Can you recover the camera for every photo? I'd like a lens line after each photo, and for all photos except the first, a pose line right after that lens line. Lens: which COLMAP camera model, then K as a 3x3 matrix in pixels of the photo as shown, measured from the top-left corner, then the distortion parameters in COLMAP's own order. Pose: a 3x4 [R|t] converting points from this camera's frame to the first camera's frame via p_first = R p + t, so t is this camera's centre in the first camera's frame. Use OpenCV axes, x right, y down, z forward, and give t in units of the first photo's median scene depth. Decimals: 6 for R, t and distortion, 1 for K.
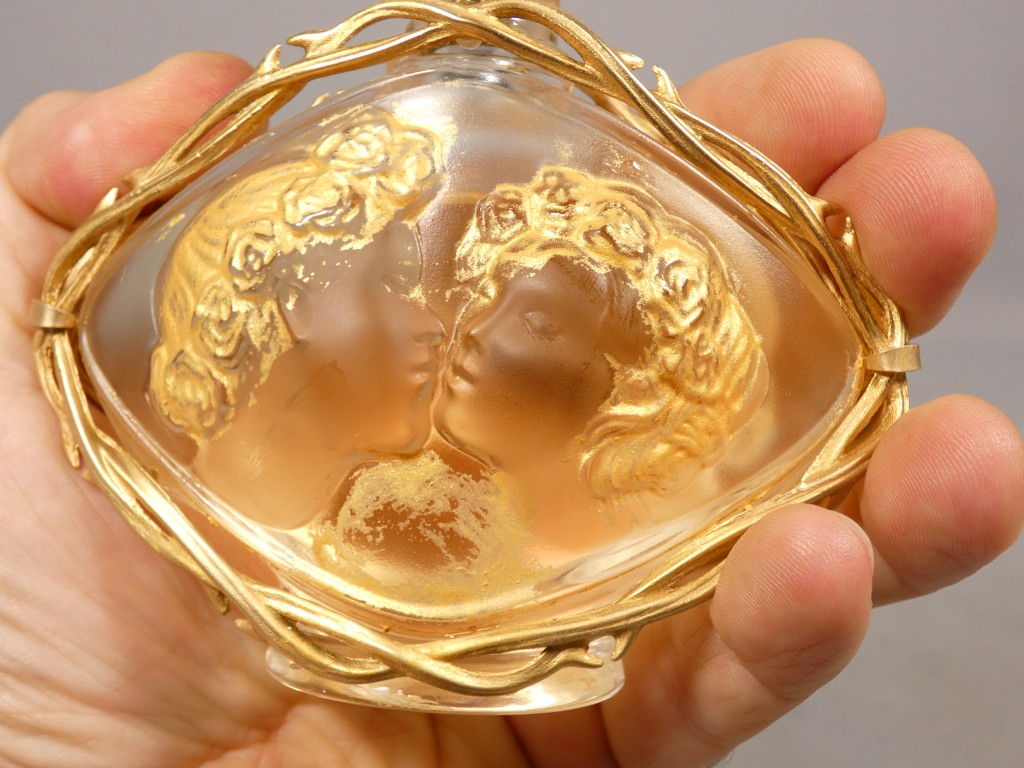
lens RADIAL K [[1304.1, 0, 512.0], [0, 1304.1, 384.0], [0, 0, 1]] dist [-0.015249, 0.032010]
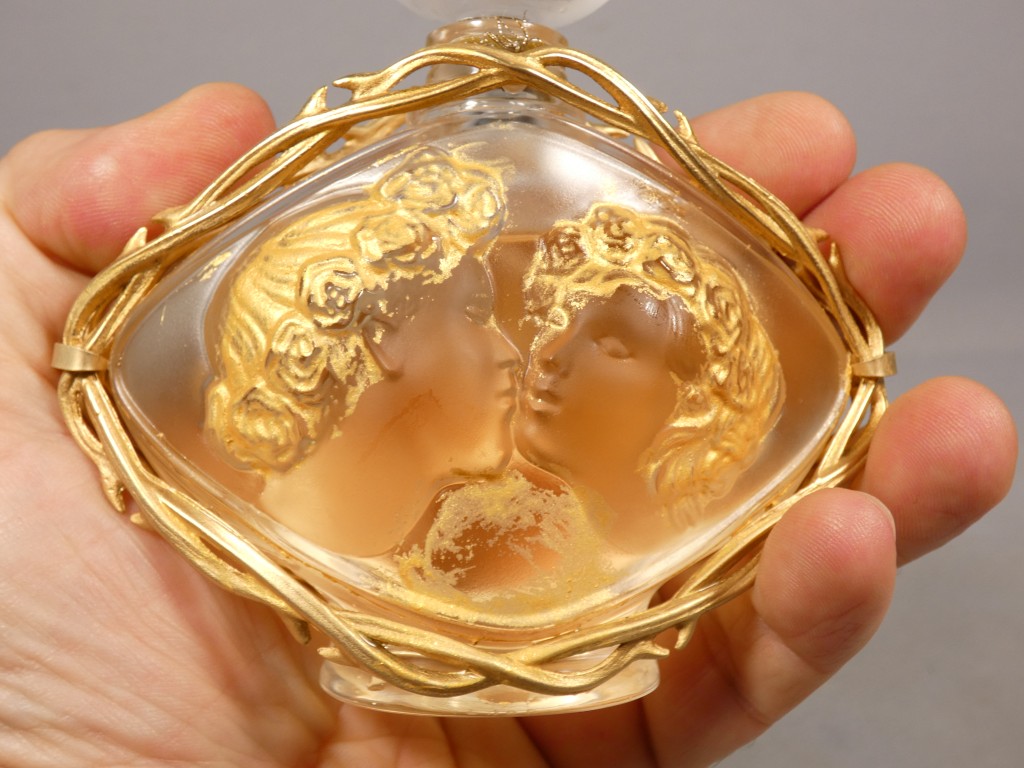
lens RADIAL K [[1304.1, 0, 512.0], [0, 1304.1, 384.0], [0, 0, 1]] dist [-0.015249, 0.032010]
pose [[0.964615, -0.047055, 0.259430, -0.334297], [0.050138, 0.998728, -0.005275, -0.013705], [-0.258852, 0.018096, 0.965747, -0.031740]]
